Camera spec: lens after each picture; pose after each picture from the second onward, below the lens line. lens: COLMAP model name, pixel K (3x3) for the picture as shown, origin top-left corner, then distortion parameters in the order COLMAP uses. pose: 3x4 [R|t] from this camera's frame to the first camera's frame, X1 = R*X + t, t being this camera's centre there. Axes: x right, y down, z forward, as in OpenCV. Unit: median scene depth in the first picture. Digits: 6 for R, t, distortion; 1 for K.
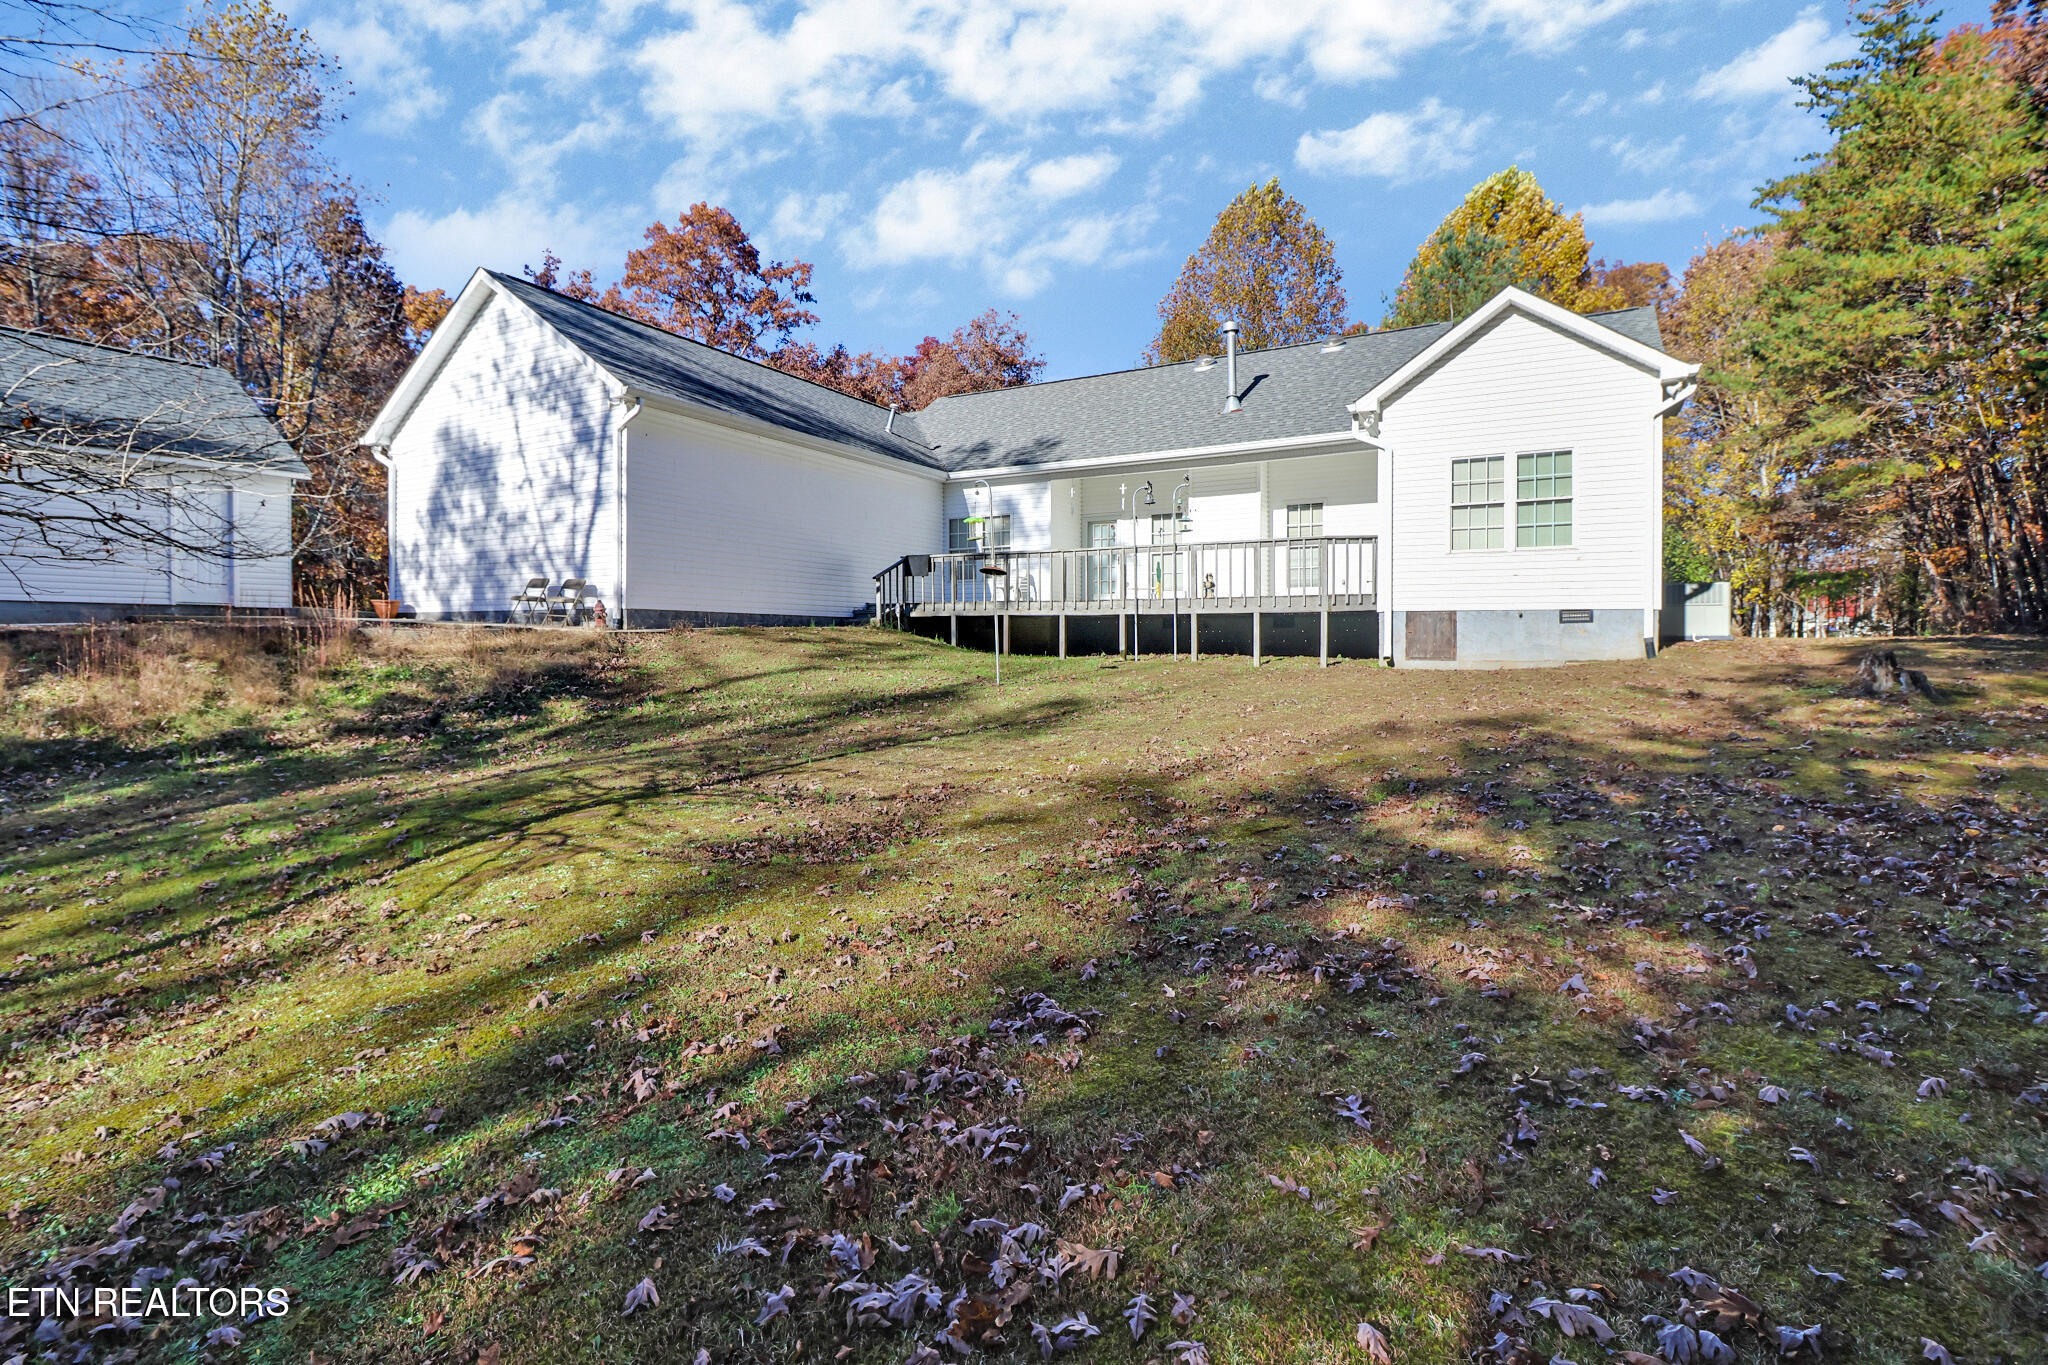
lens RADIAL K [[954.9, 0, 1034.7], [0, 954.9, 650.4], [0, 0, 1]] dist [0.000791, -0.015065]
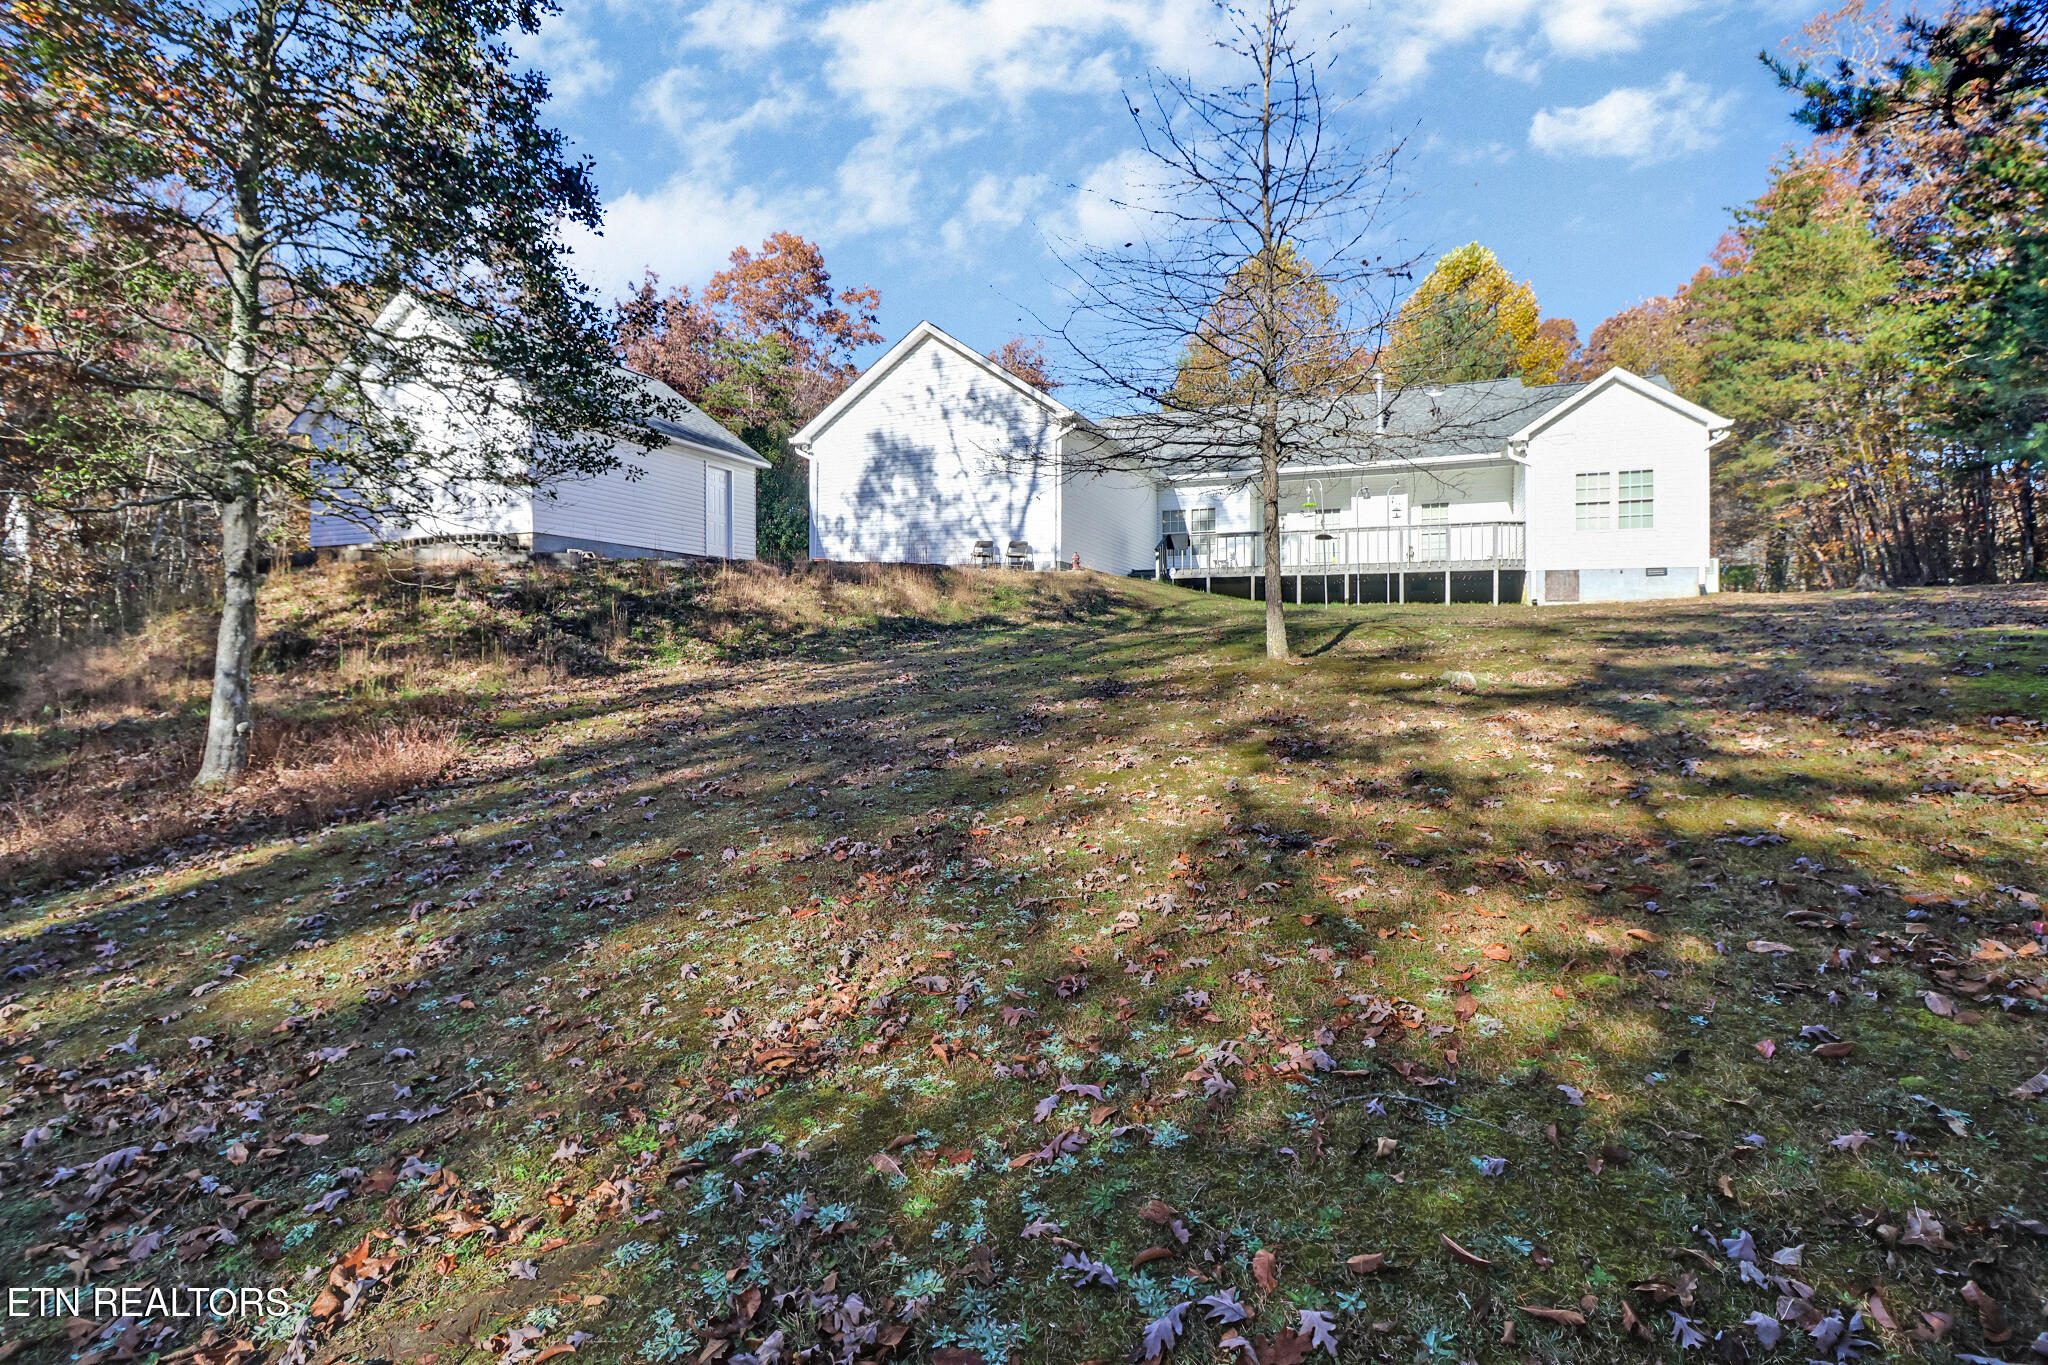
lens RADIAL K [[954.9, 0, 1034.7], [0, 954.9, 650.4], [0, 0, 1]] dist [0.000791, -0.015065]
pose [[0.992517, 0.001603, 0.122100, -0.567652], [0.000063, 0.999907, -0.013641, 0.100878], [-0.122110, 0.013546, 0.992424, -0.397829]]
